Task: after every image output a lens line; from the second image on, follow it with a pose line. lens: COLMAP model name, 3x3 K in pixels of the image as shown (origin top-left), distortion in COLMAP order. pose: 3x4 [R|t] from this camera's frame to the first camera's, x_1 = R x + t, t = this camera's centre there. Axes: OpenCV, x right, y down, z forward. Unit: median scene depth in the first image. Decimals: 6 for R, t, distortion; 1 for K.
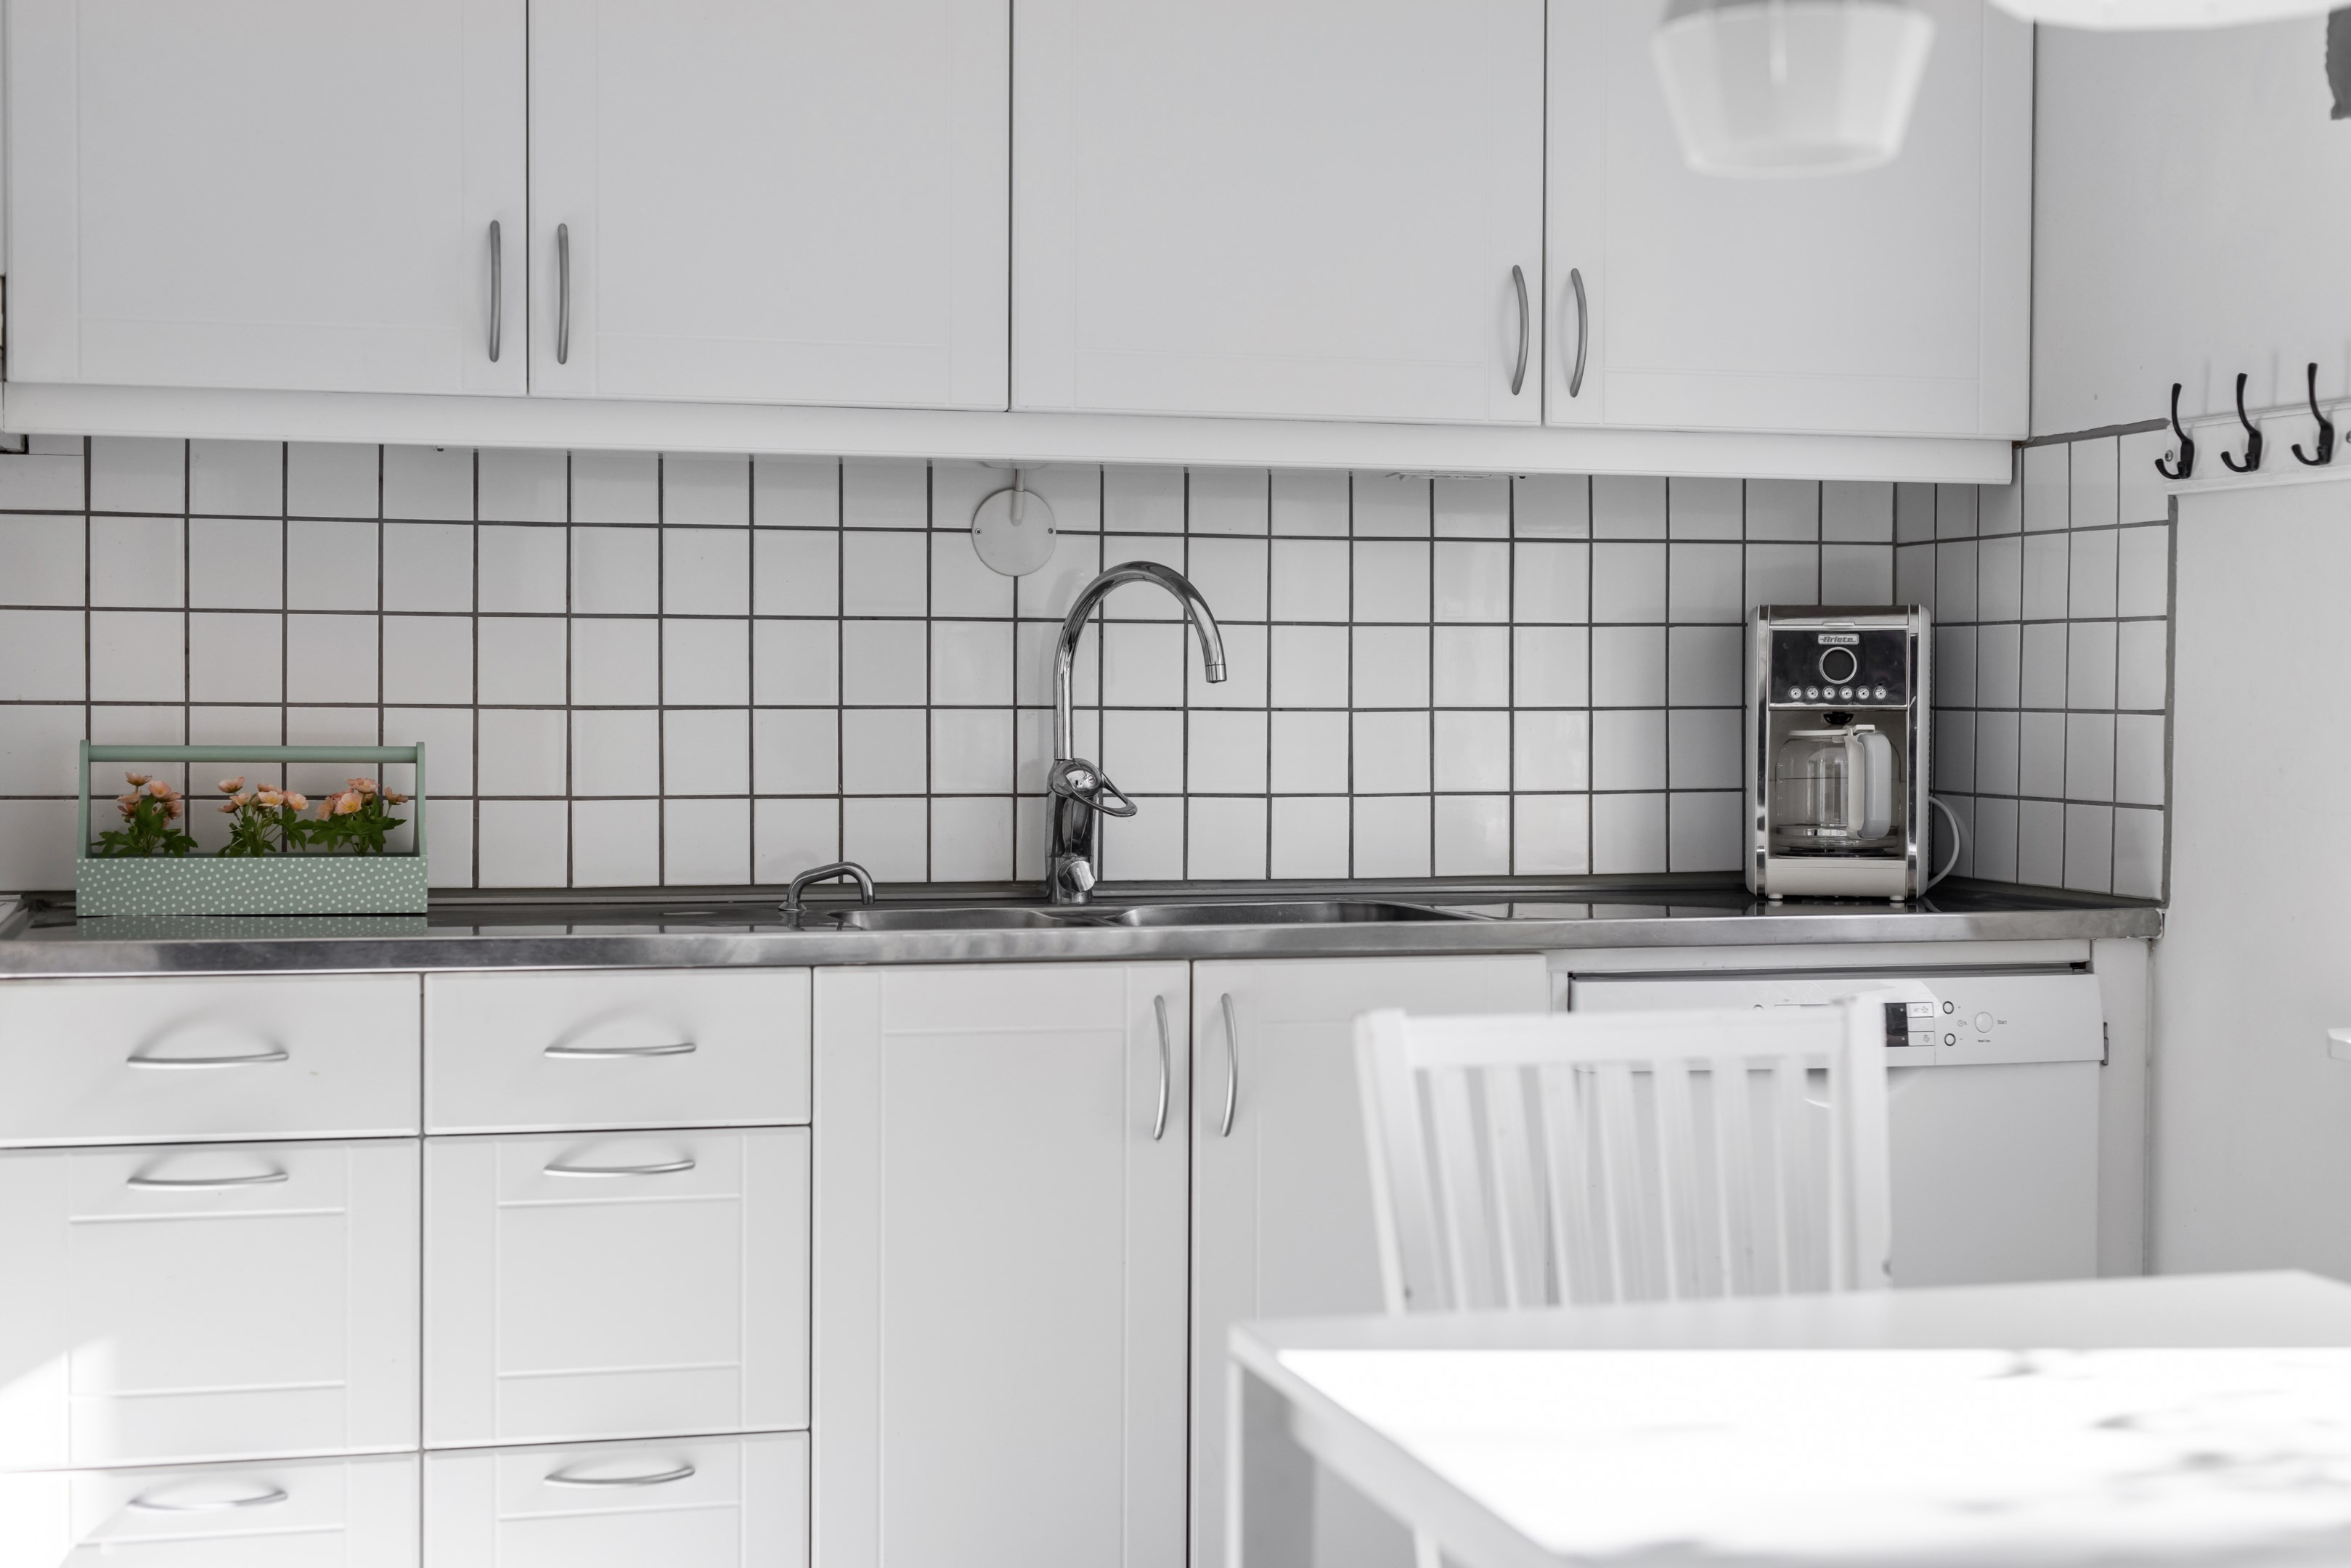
lens RADIAL K [[3289.3, 0, 1183.6], [0, 3289.3, 782.1], [0, 0, 1]] dist [-0.011553, 0.000000]
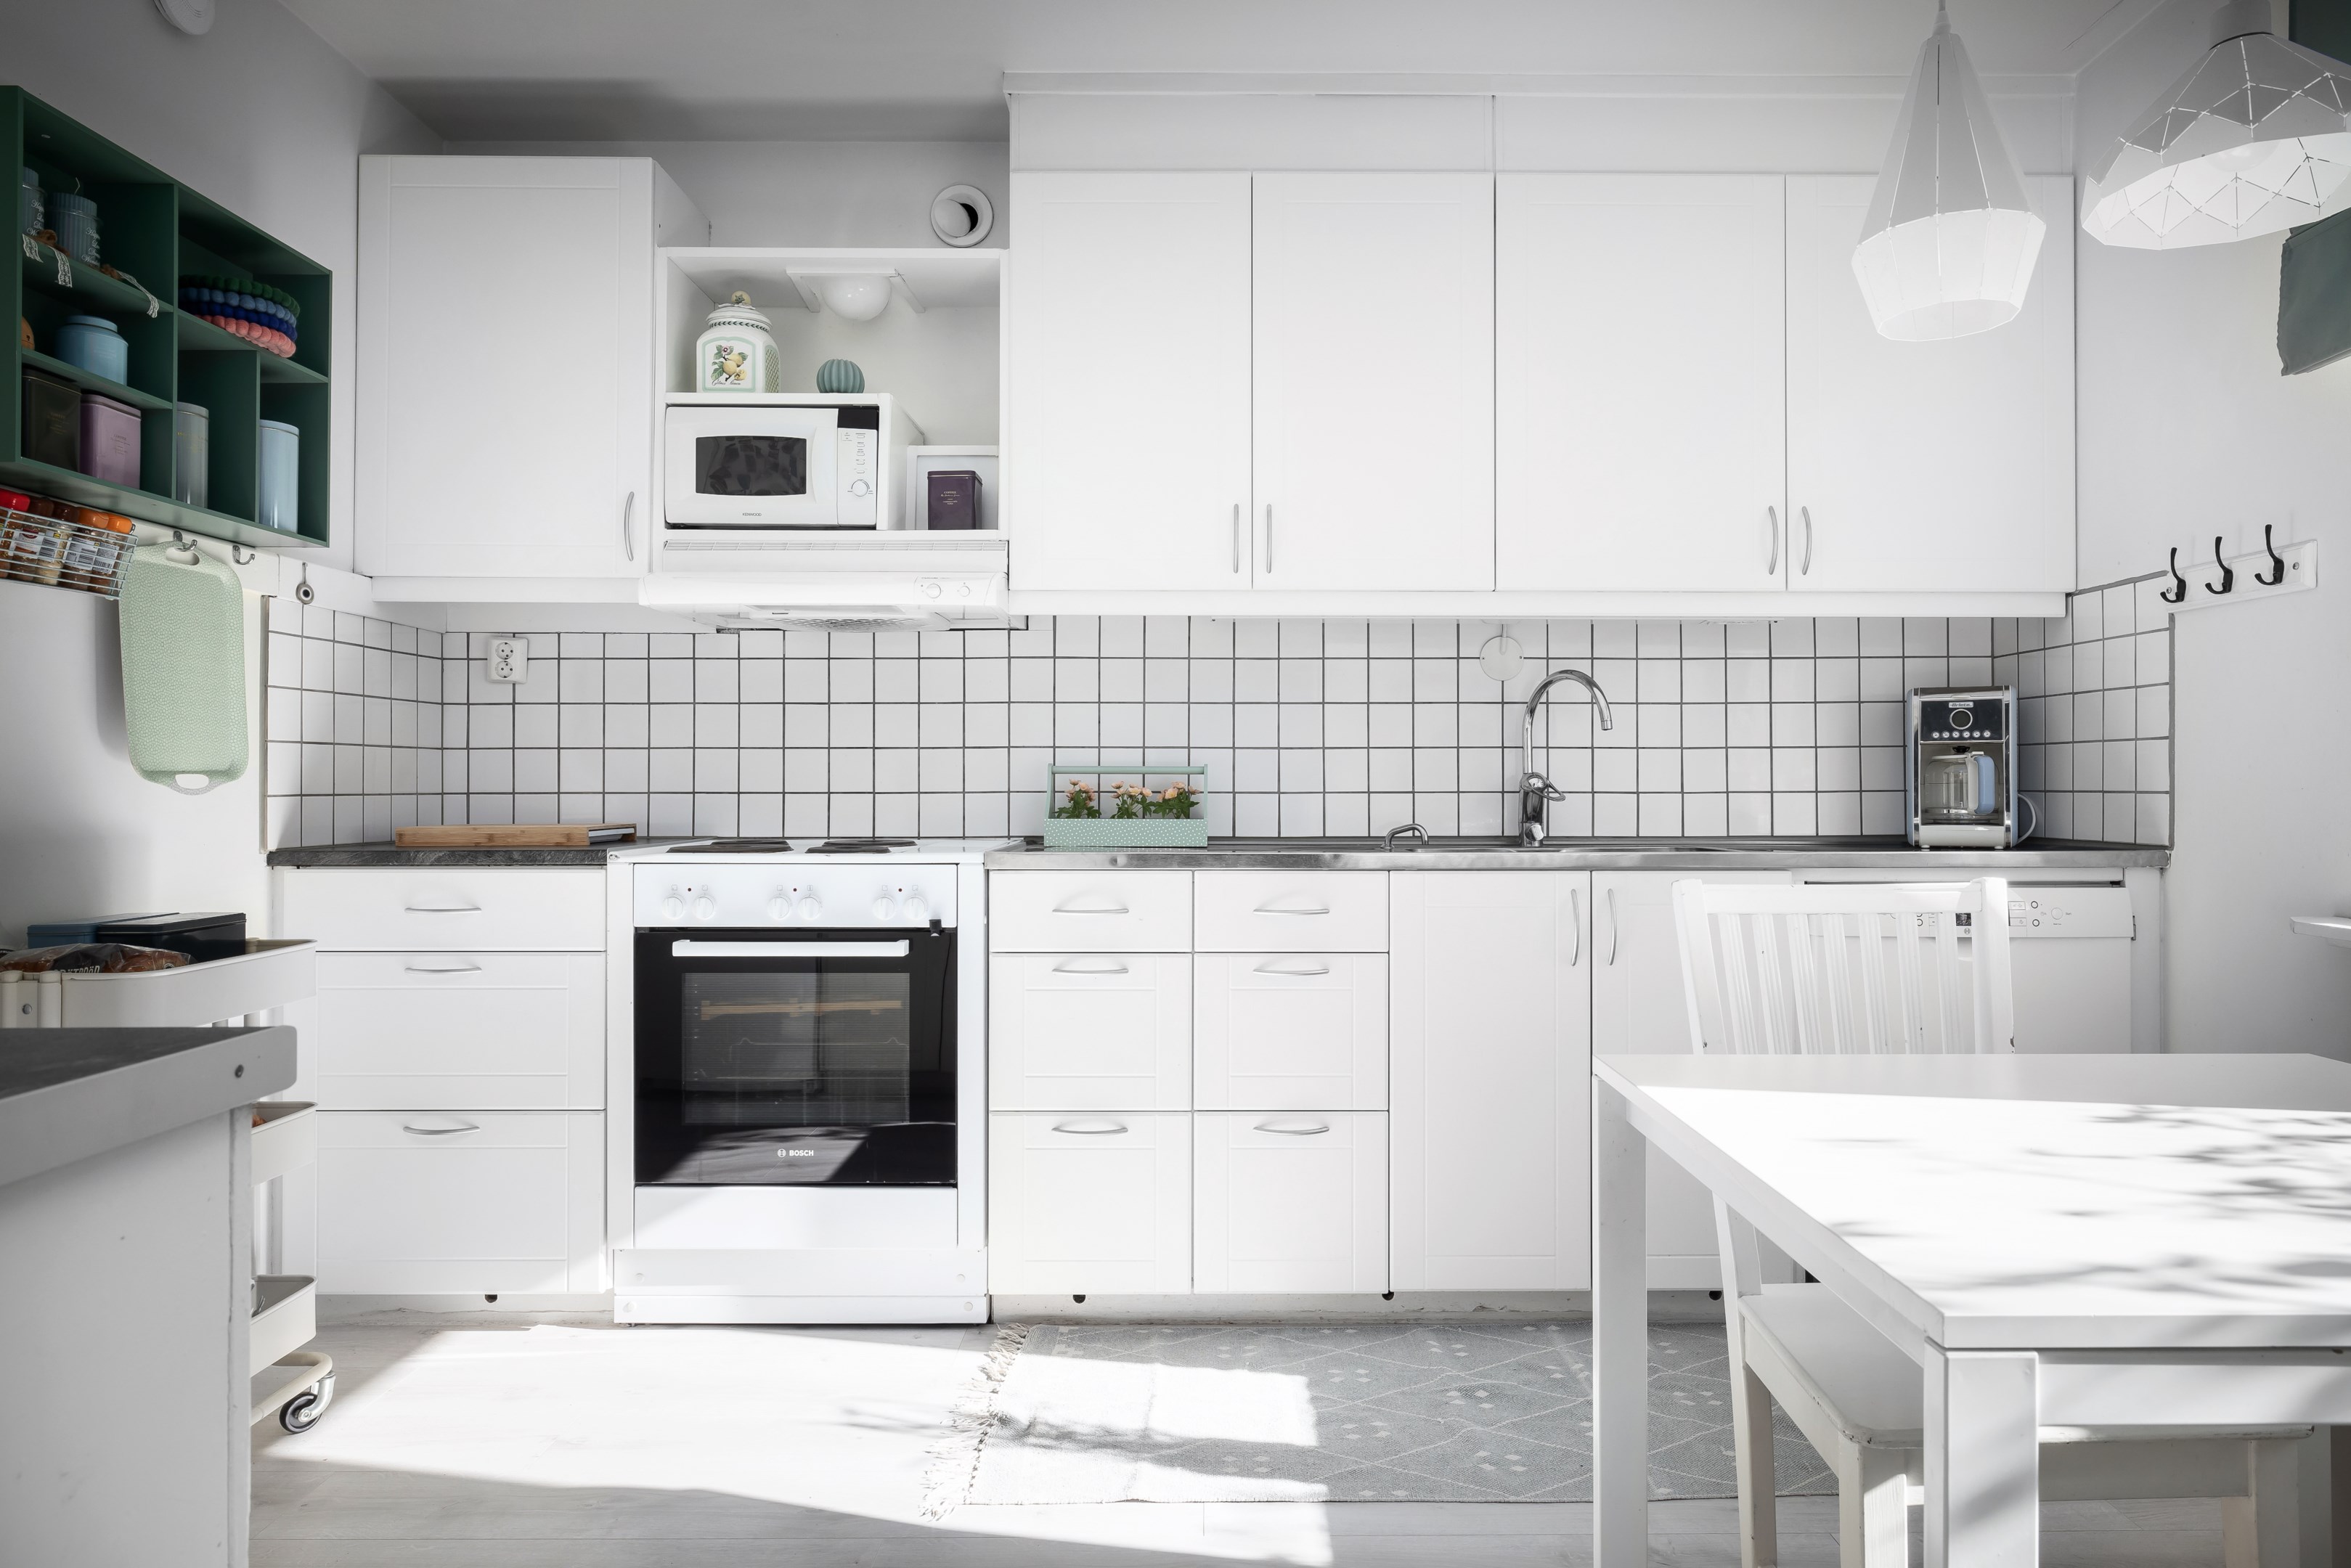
lens RADIAL K [[1459.4, 0, 1228.1], [0, 1459.4, 775.9], [0, 0, 1]] dist [-0.002527, 0.002178]
pose [[0.966344, -0.006836, -0.257162, 0.015137], [-0.002316, 0.999375, -0.035270, 0.027102], [0.257242, 0.034679, 0.965724, 0.123725]]
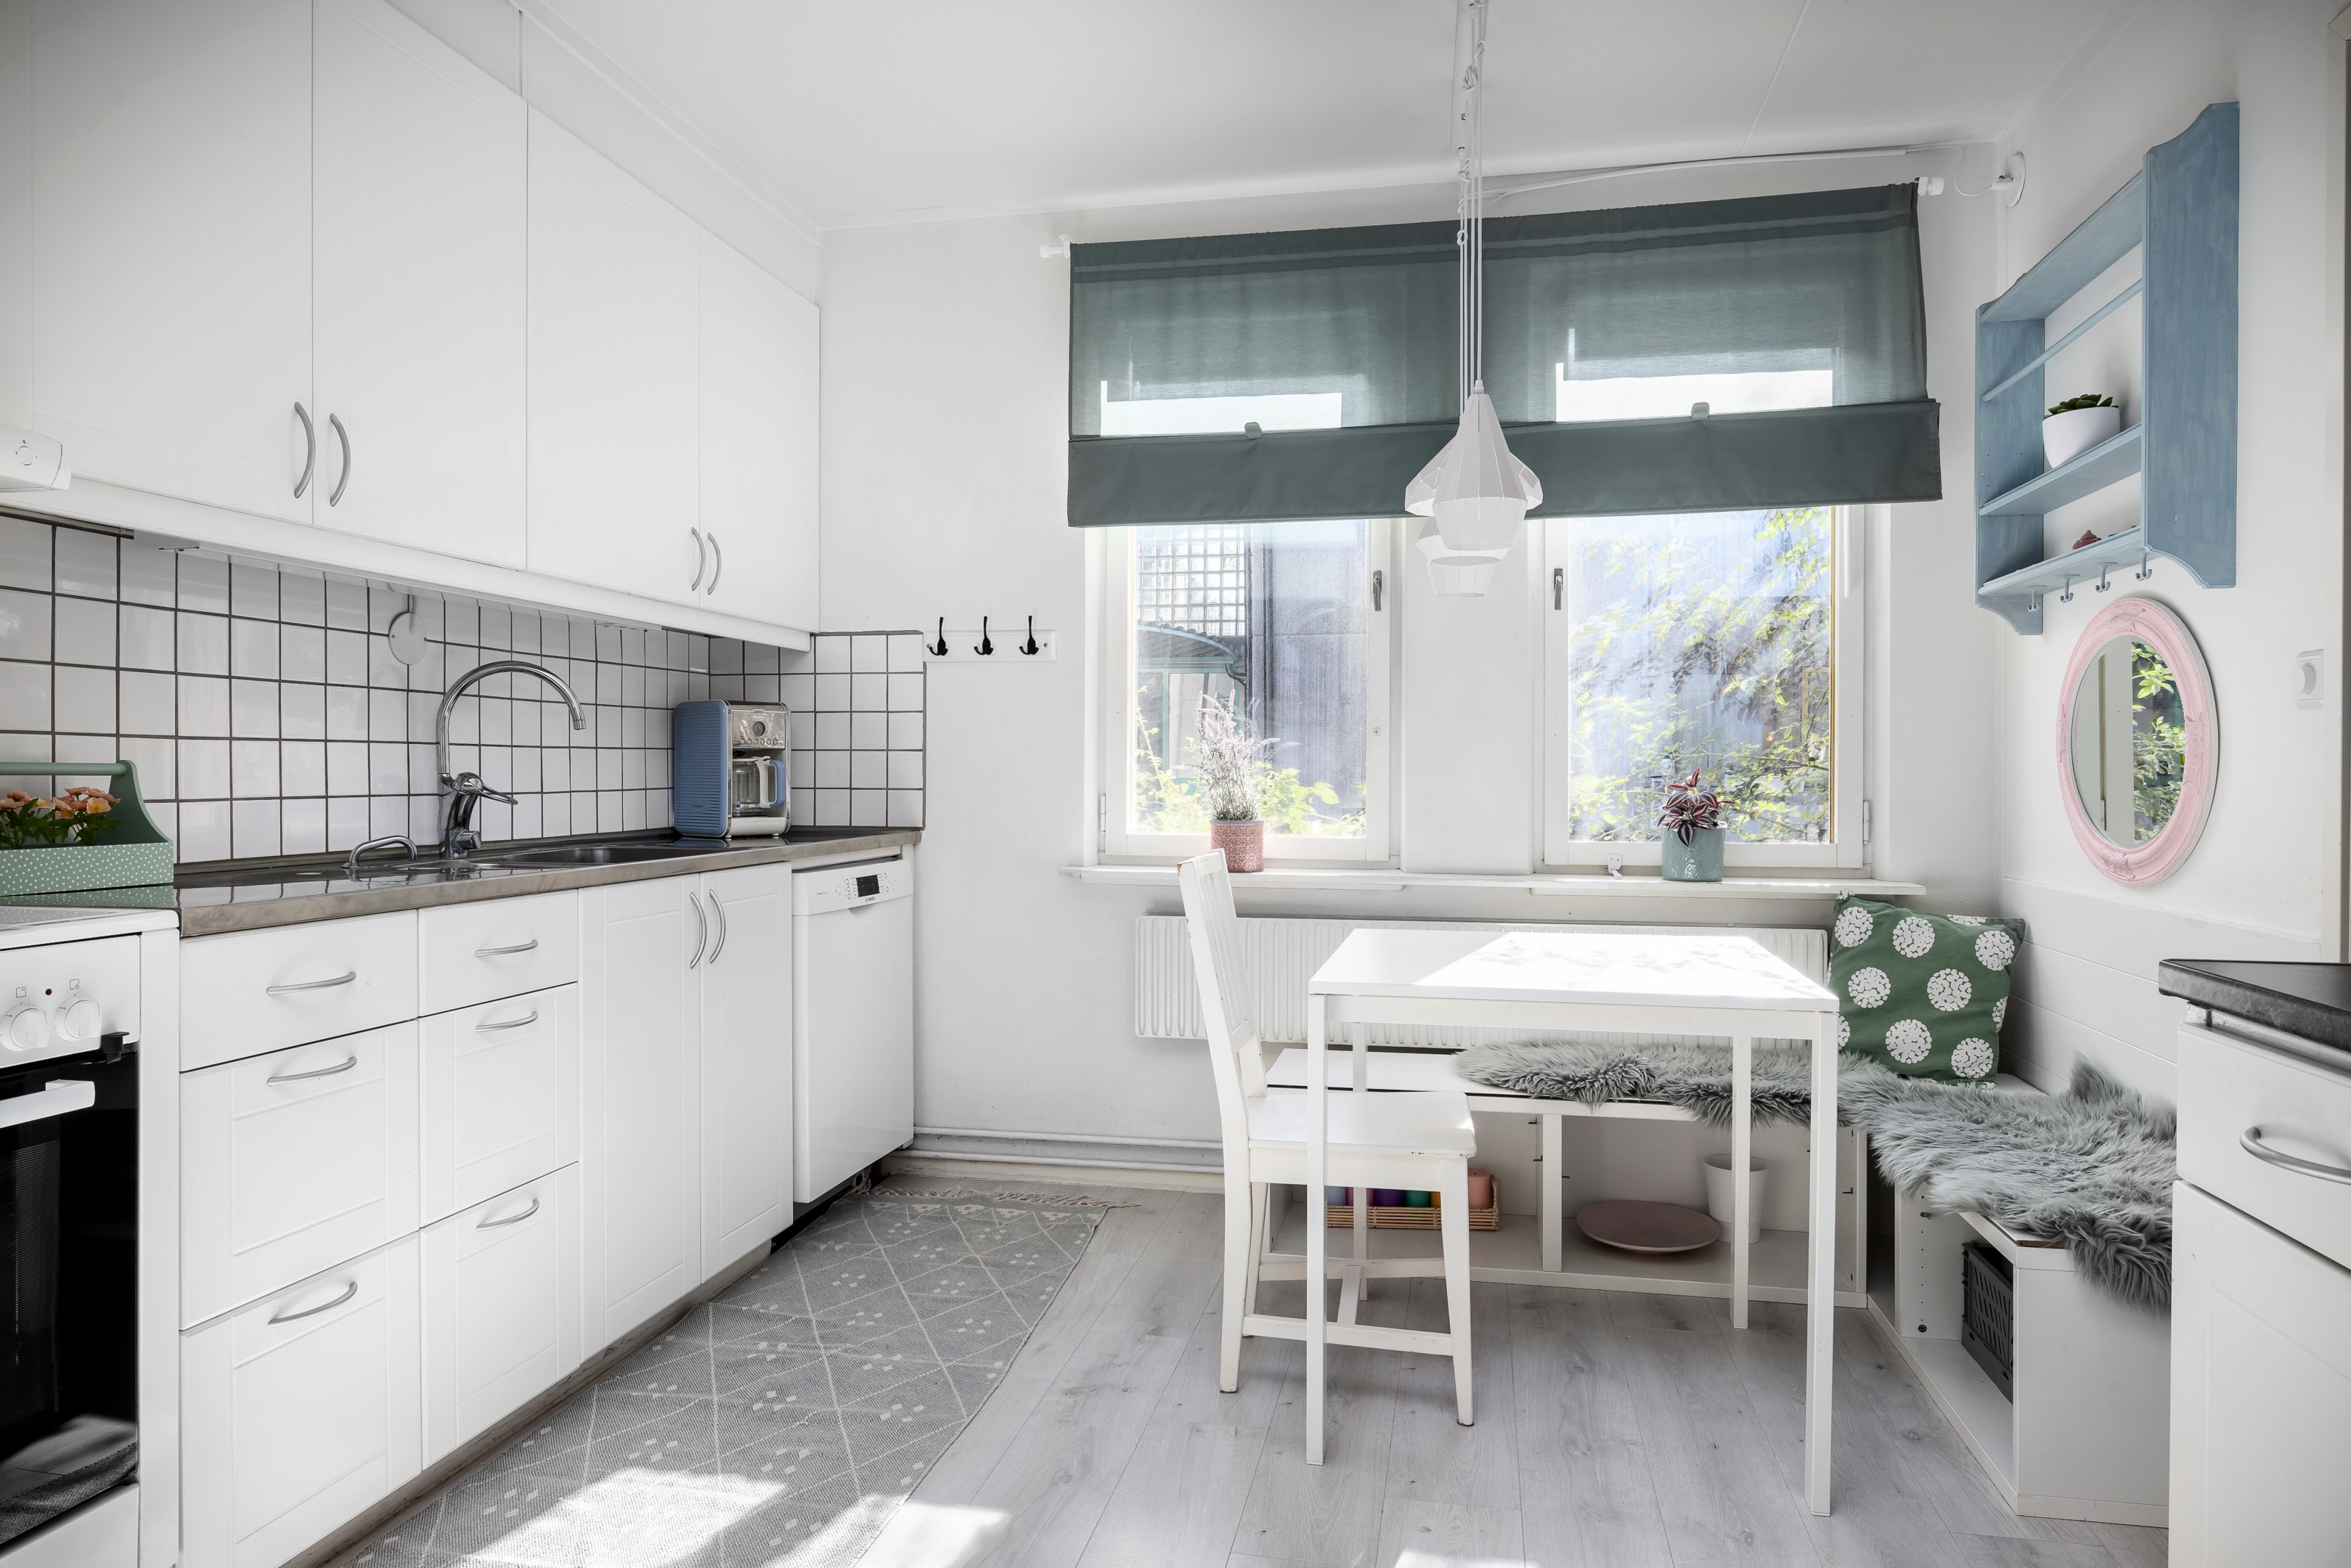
lens RADIAL K [[1459.4, 0, 1207.3], [0, 1459.4, 790.5], [0, 0, 1]] dist [-0.002527, 0.002178]
pose [[0.440971, -0.014878, 0.897398, -0.572976], [0.024678, 0.999686, 0.004447, 0.008754], [-0.897182, 0.020185, 0.441200, 0.328201]]
